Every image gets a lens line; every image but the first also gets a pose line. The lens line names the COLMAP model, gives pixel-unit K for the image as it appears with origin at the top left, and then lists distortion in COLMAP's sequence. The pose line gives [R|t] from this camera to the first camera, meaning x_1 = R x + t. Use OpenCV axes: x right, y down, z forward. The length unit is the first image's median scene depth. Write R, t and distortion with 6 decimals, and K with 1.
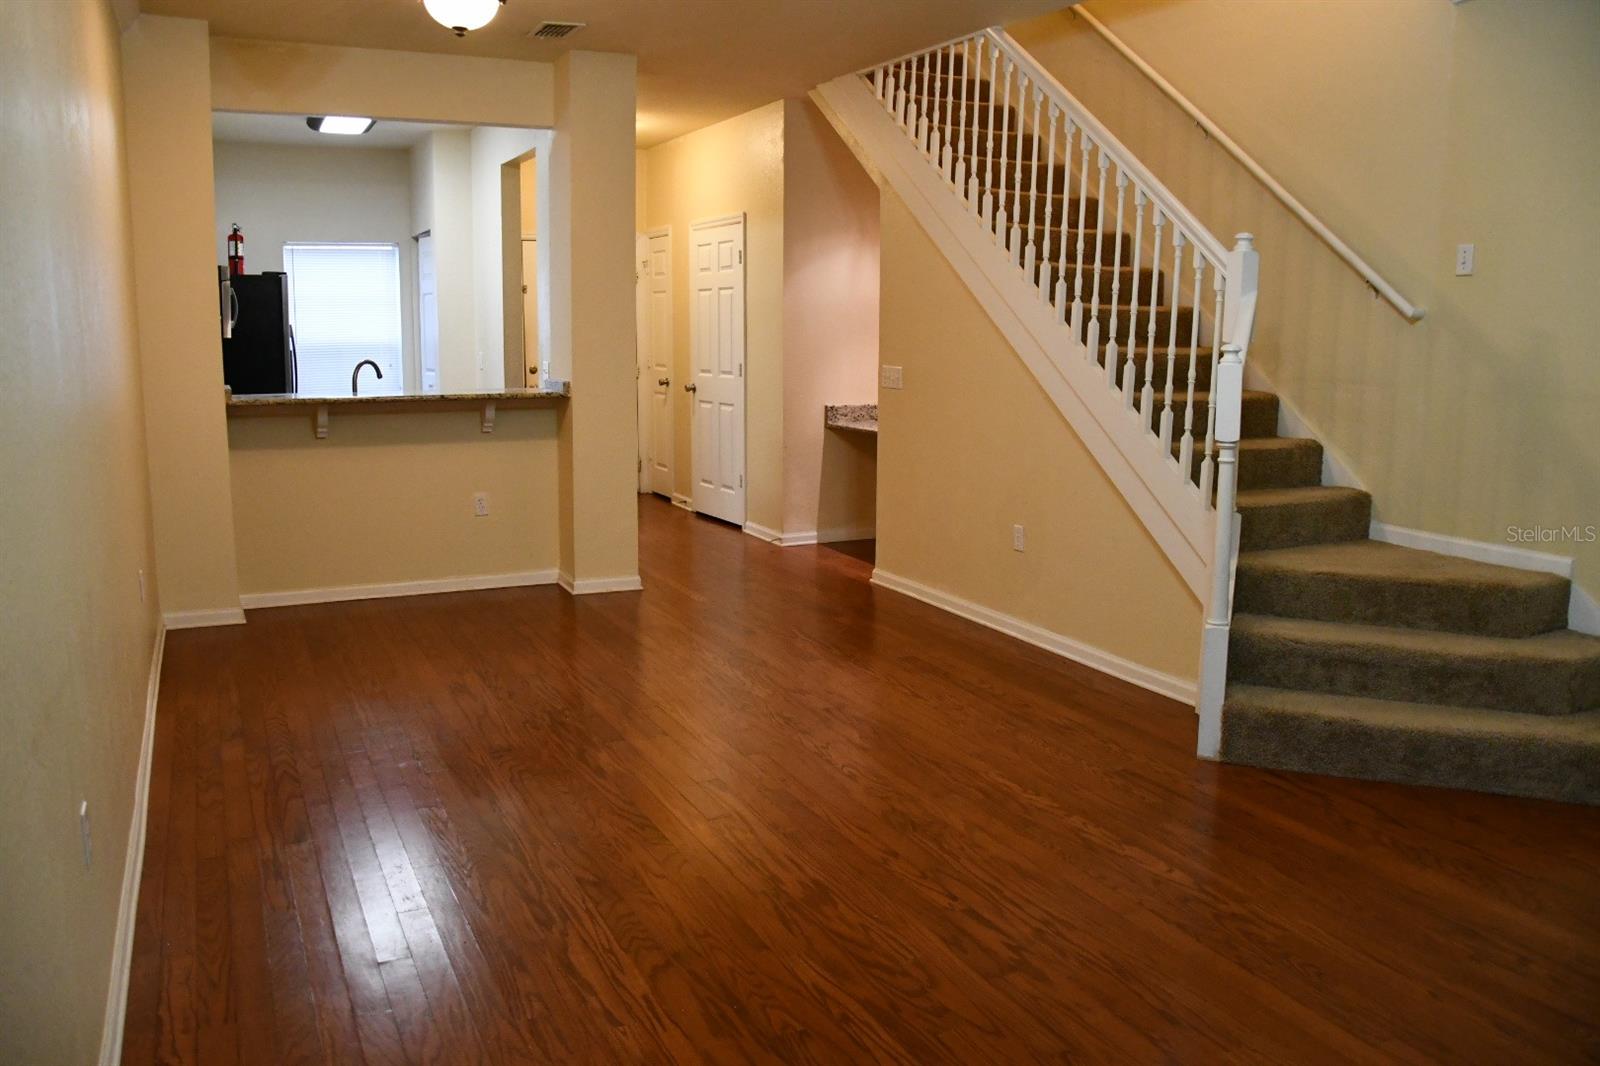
lens RADIAL K [[1223.1, 0, 800.0], [0, 1223.1, 533.0], [0, 0, 1]] dist [-0.158178, 0.111573]
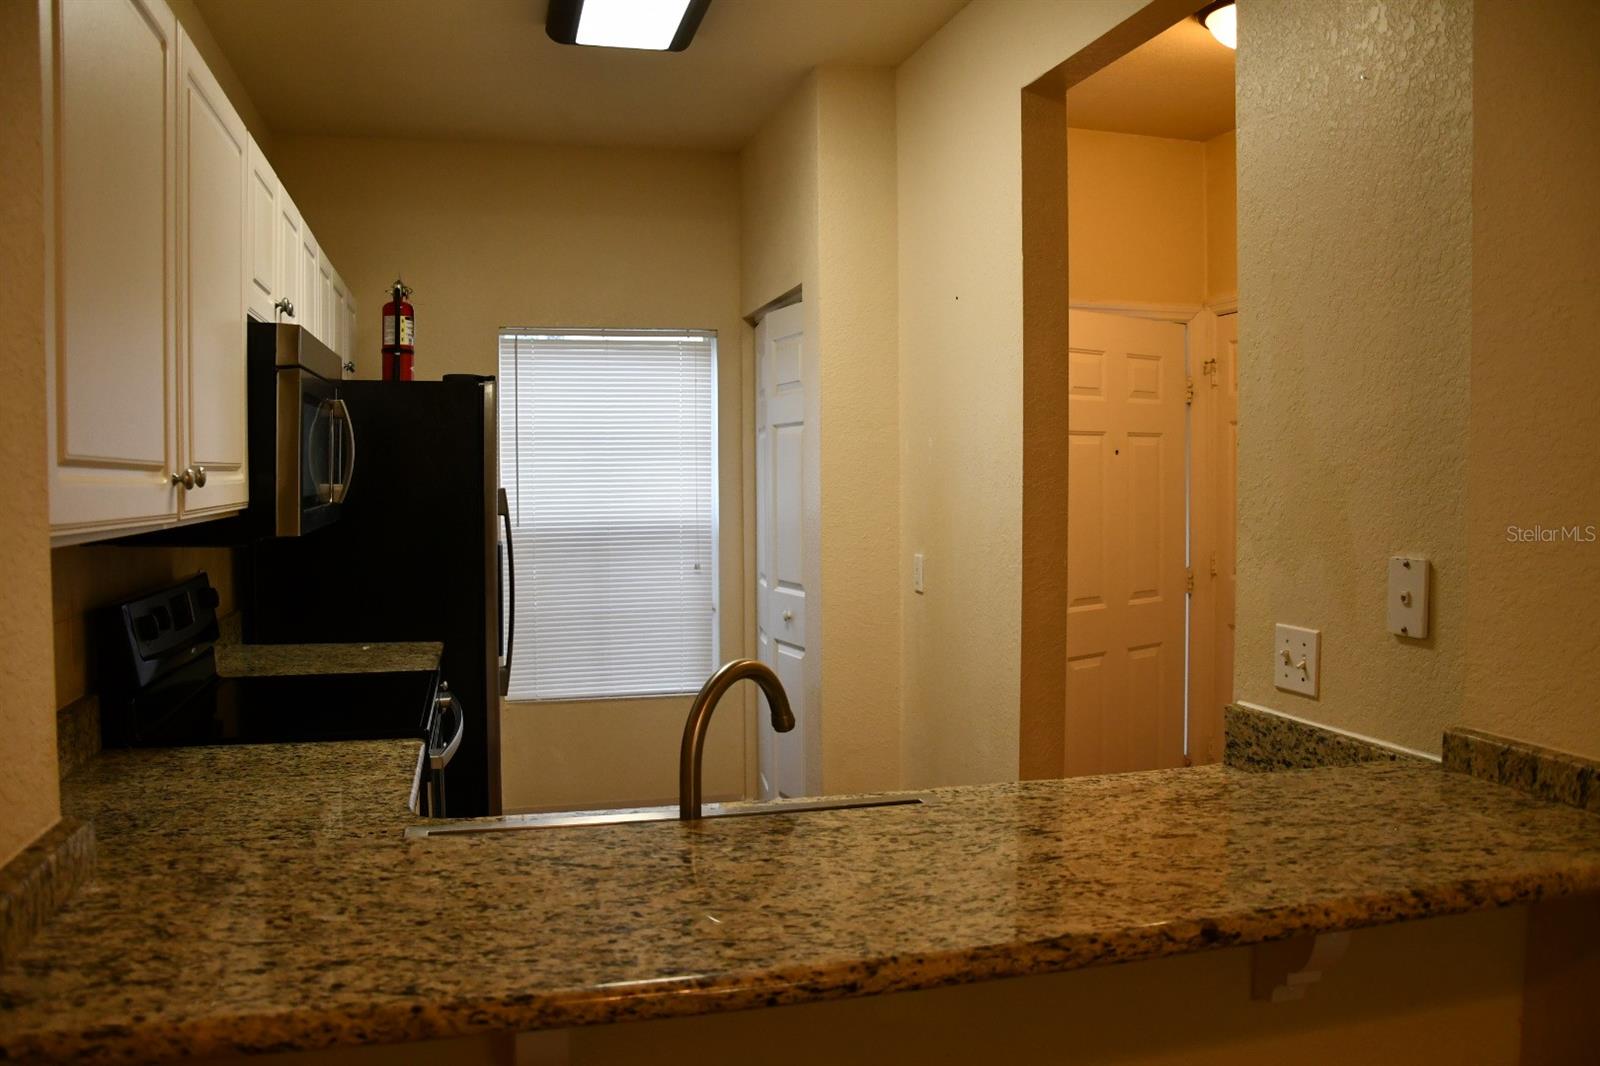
lens RADIAL K [[1223.1, 0, 800.0], [0, 1223.1, 533.0], [0, 0, 1]] dist [-0.158178, 0.111573]
pose [[0.981657, -0.002875, -0.190632, -0.224175], [-0.021007, 0.992167, -0.123137, -0.102687], [0.189493, 0.124883, 0.973908, 0.564519]]
